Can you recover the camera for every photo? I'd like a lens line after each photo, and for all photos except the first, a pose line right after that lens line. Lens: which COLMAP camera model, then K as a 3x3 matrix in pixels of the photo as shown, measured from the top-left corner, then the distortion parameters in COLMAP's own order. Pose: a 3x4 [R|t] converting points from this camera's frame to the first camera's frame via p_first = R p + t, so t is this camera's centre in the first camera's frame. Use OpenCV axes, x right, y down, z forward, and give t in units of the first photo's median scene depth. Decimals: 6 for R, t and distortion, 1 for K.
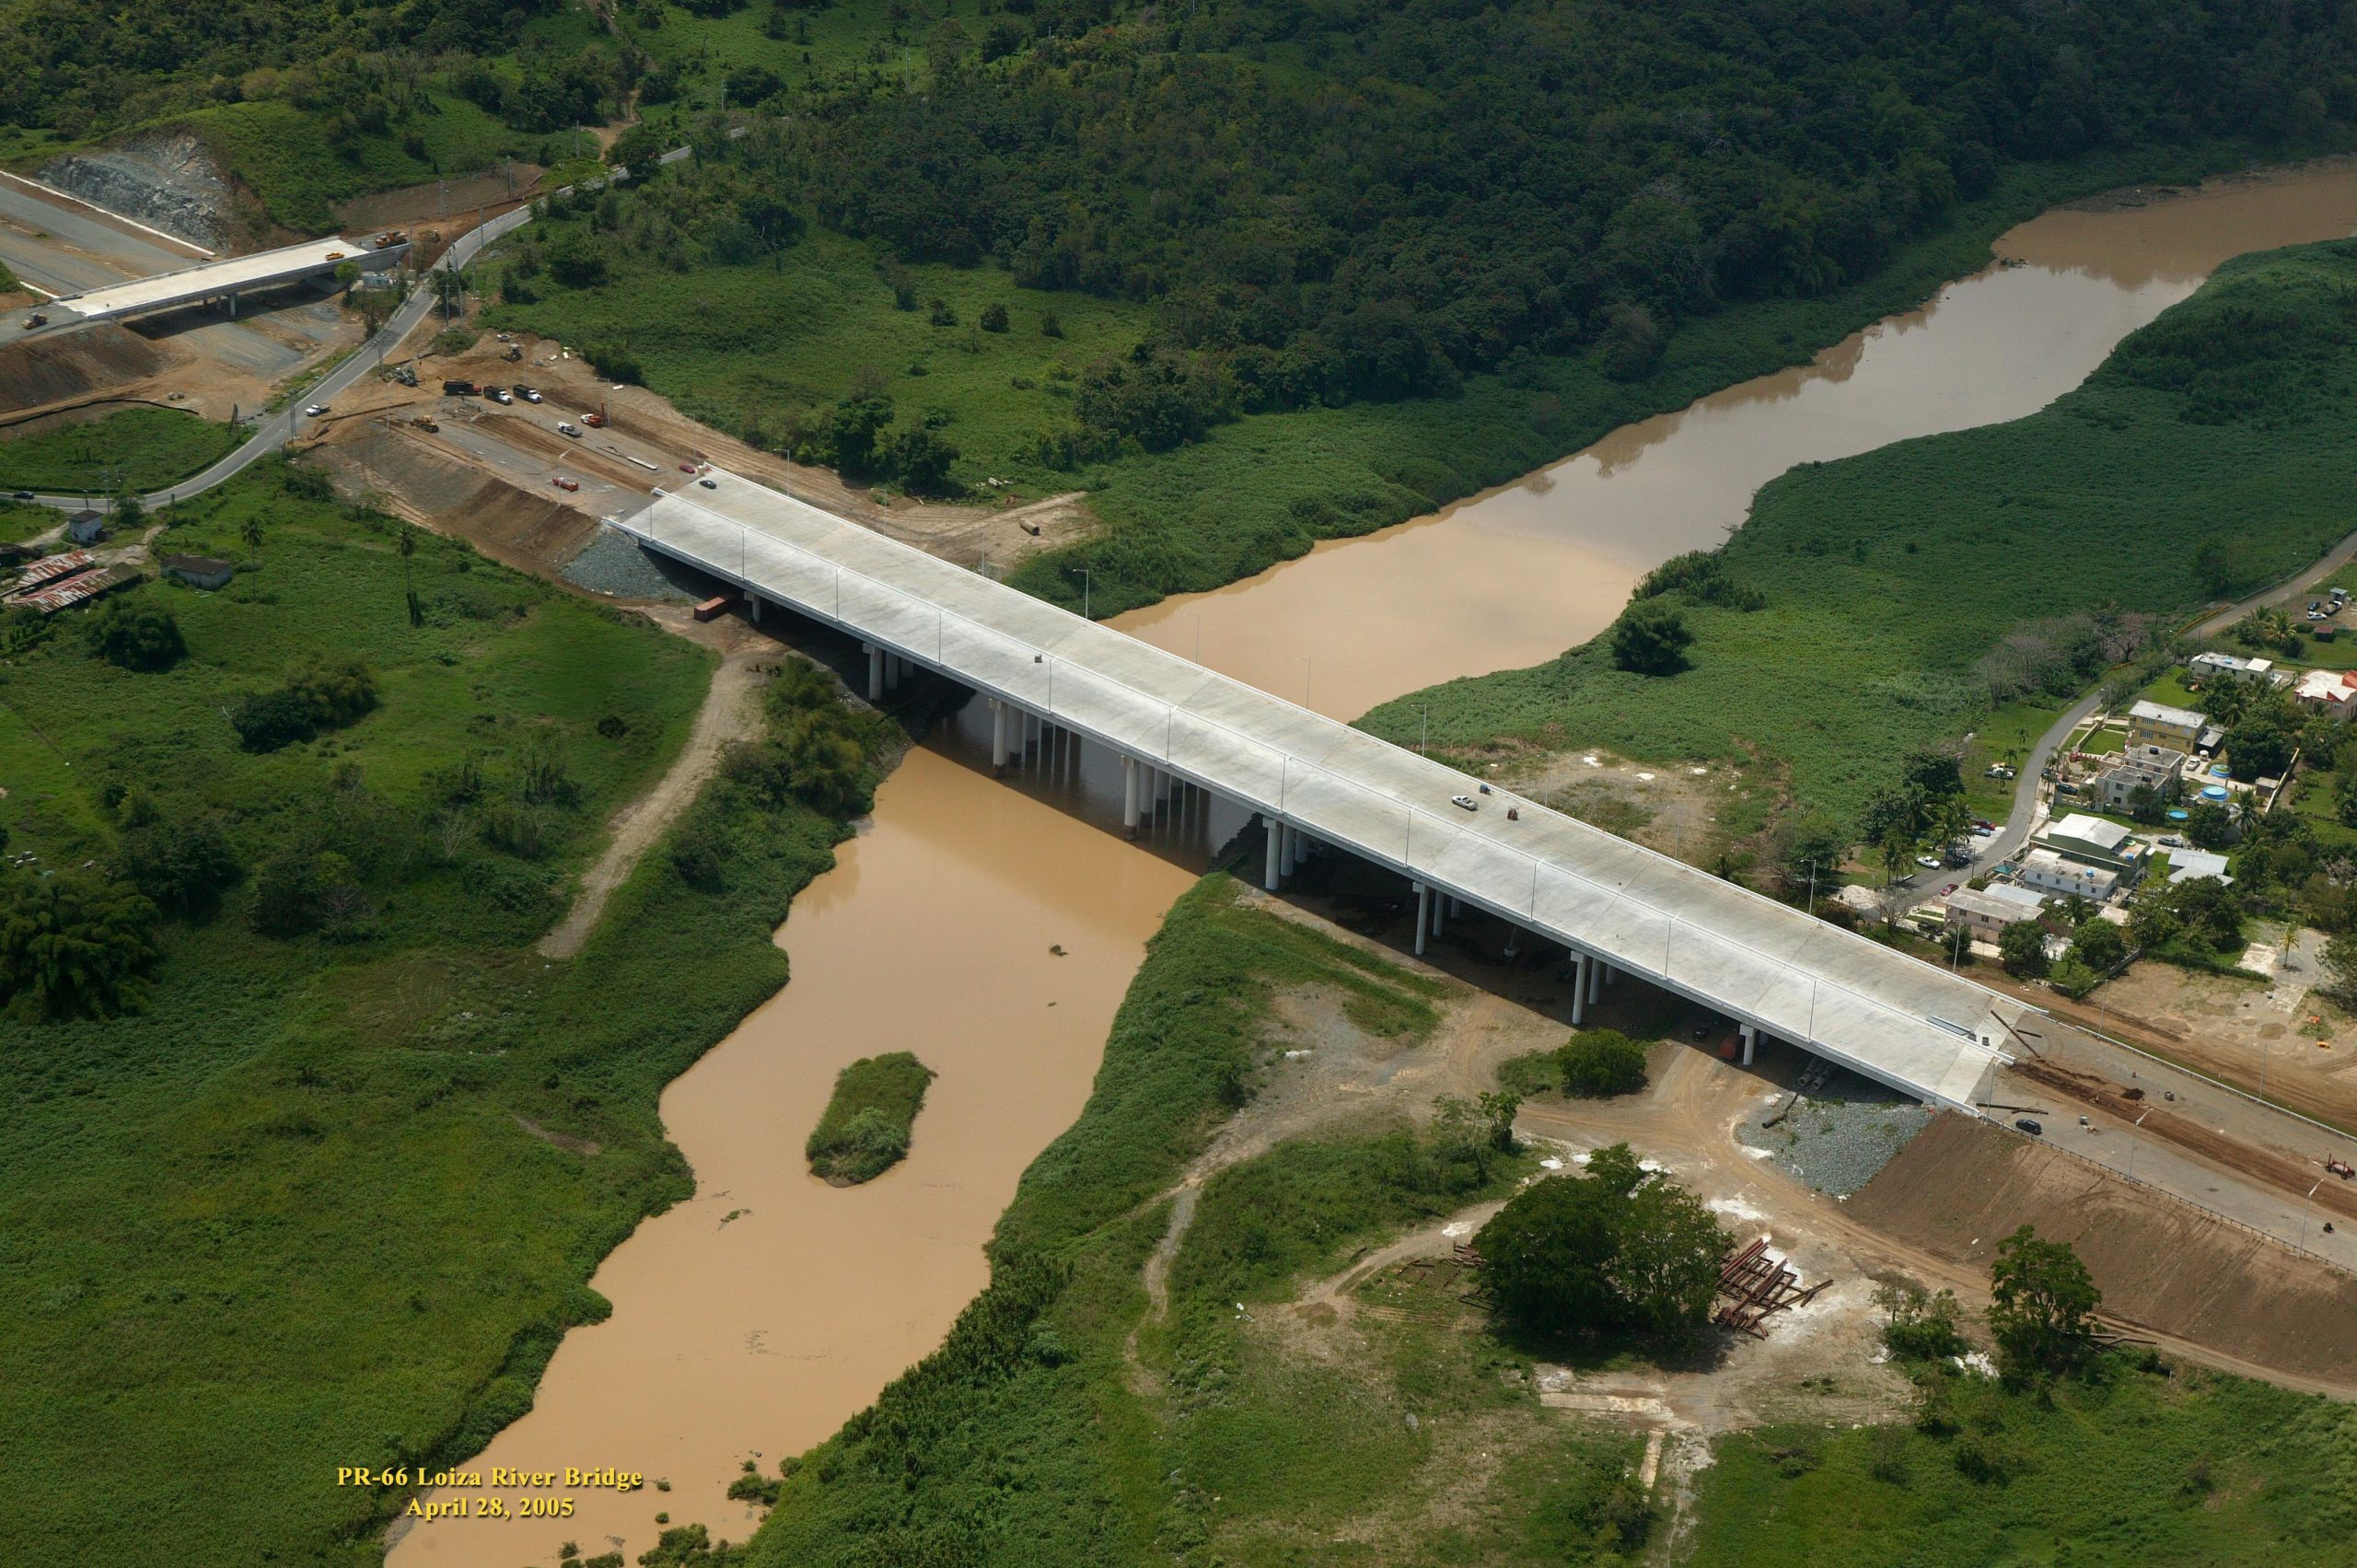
lens RADIAL K [[5637.3, 0, 1178.5], [0, 5637.3, 784.0], [0, 0, 1]] dist [0.261944, 0.473515]
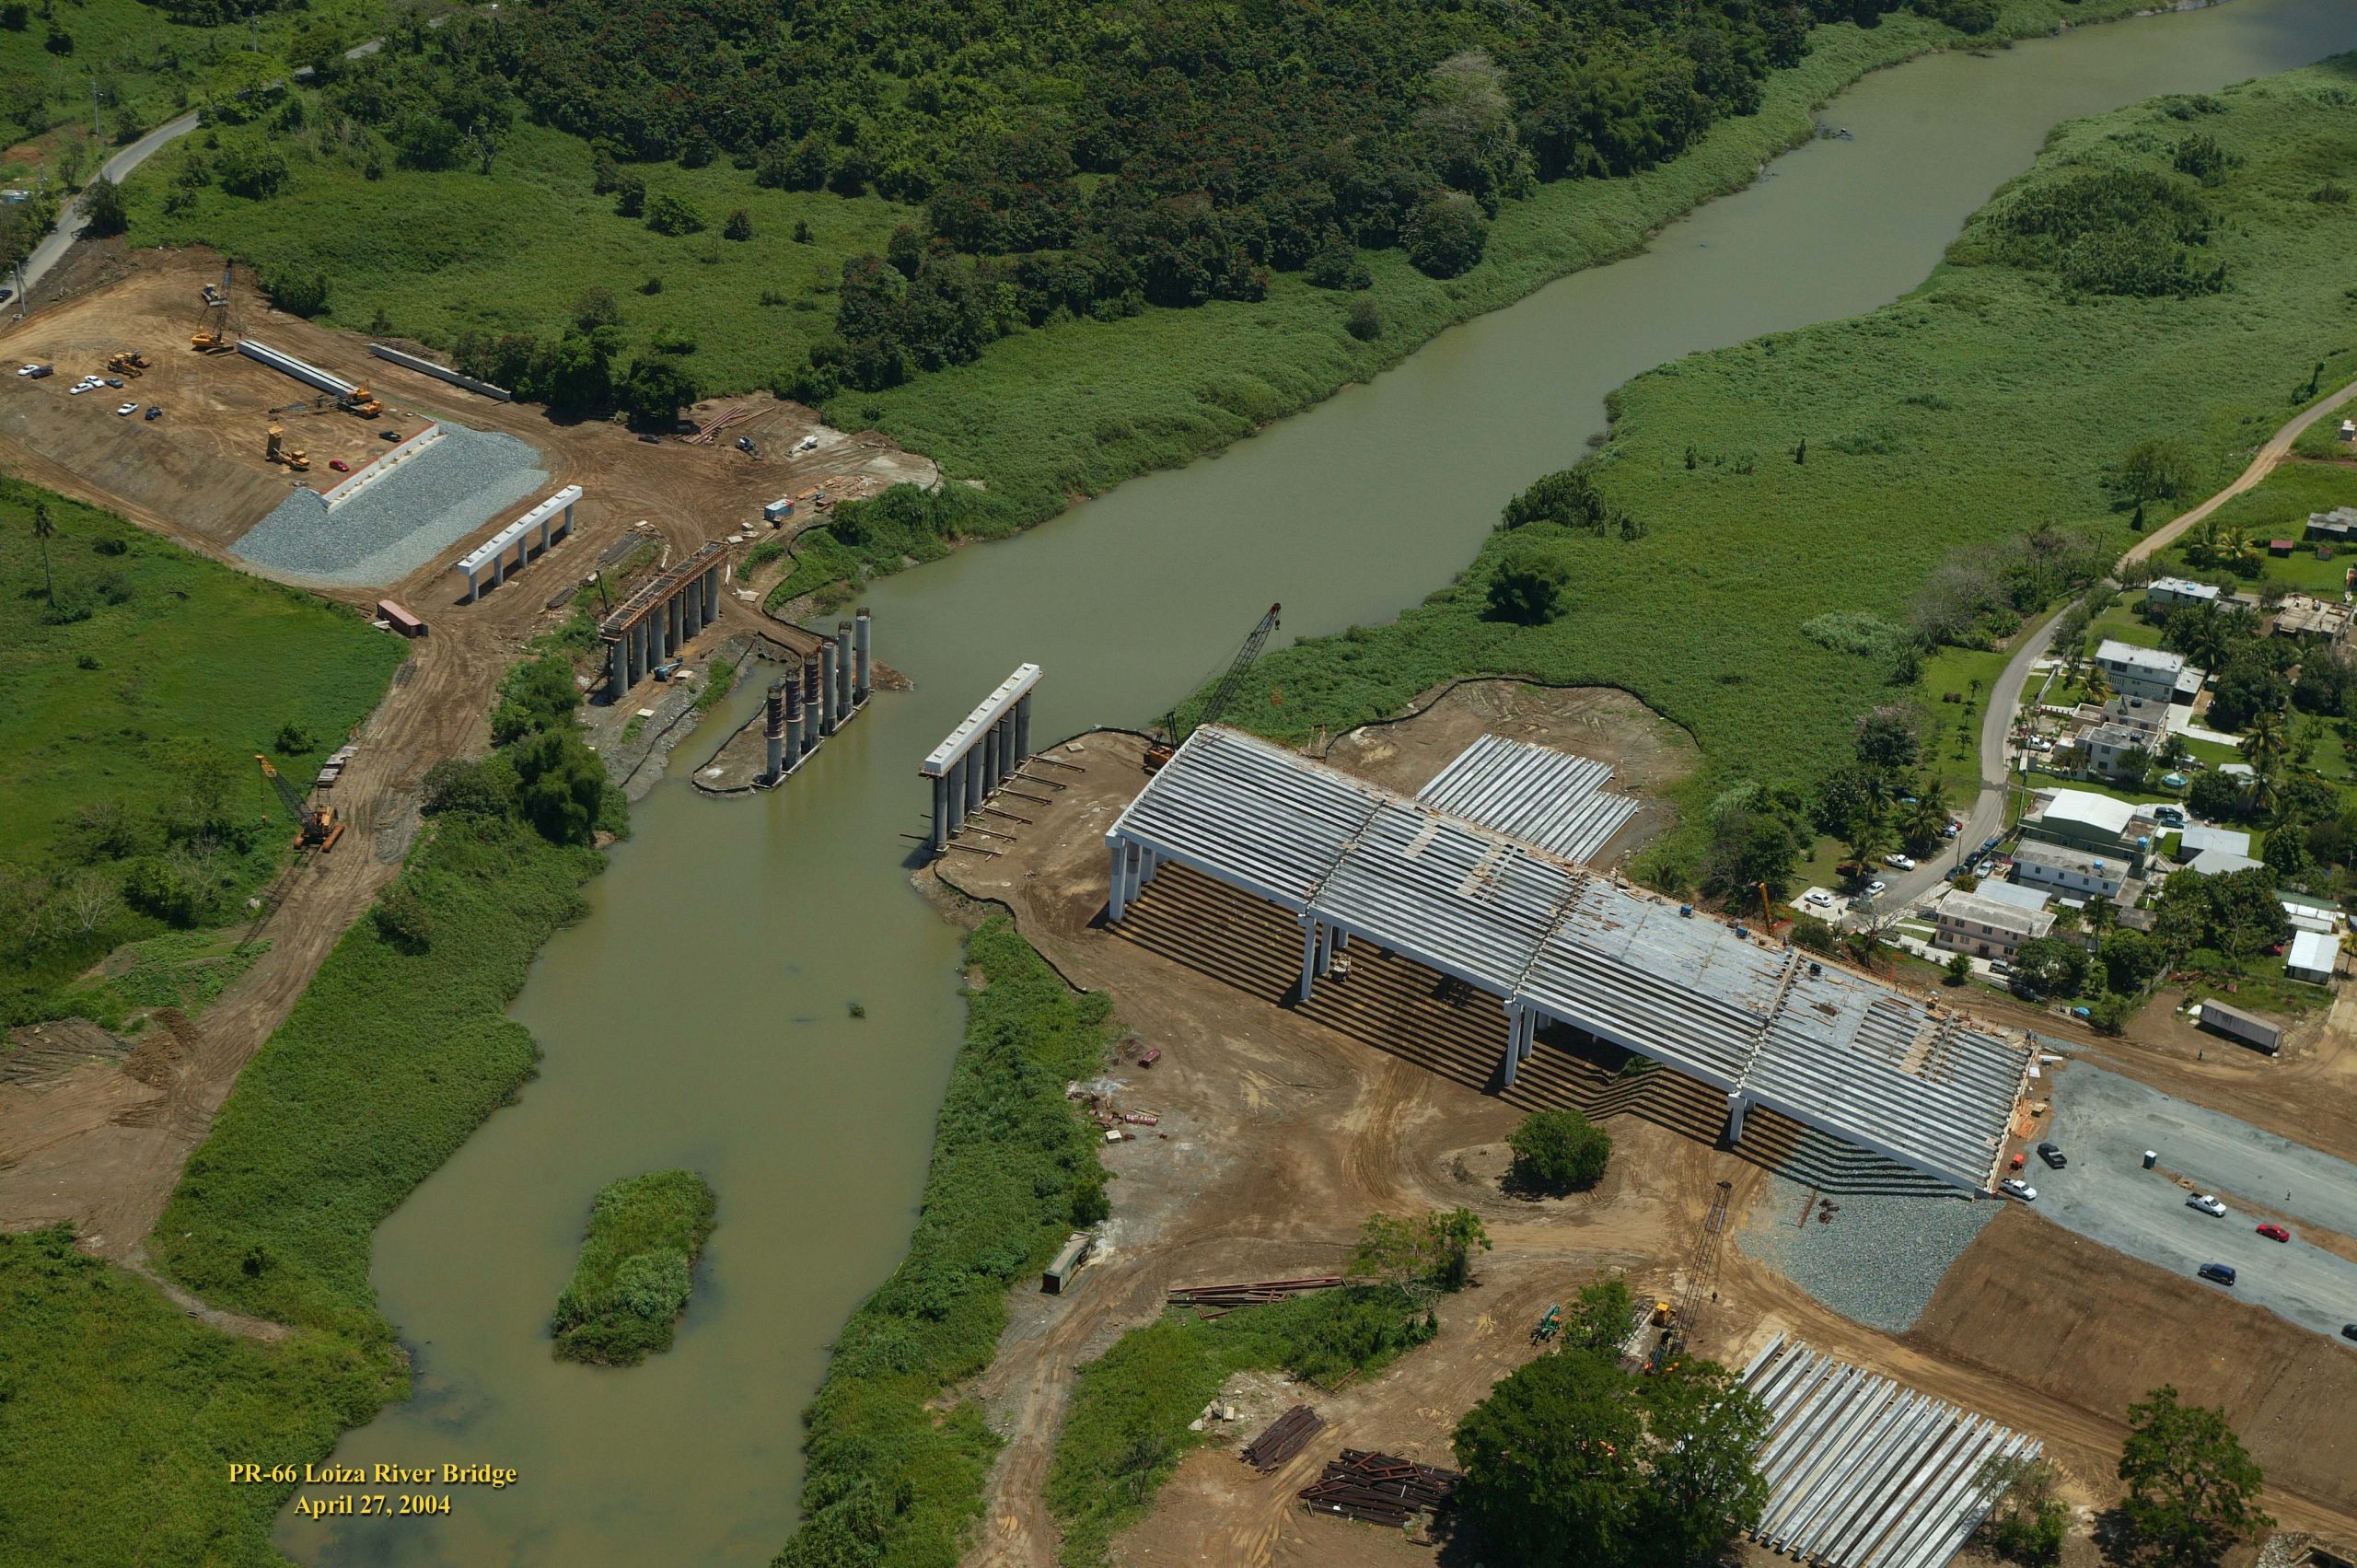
lens RADIAL K [[4468.5, 0, 1178.5], [0, 4468.5, 784.0], [0, 0, 1]] dist [0.045170, 0.118705]
pose [[0.996993, -0.035112, 0.069082, -0.017094], [0.031941, 0.998409, 0.046476, -0.028533], [-0.070604, -0.044129, 0.996528, 0.332102]]
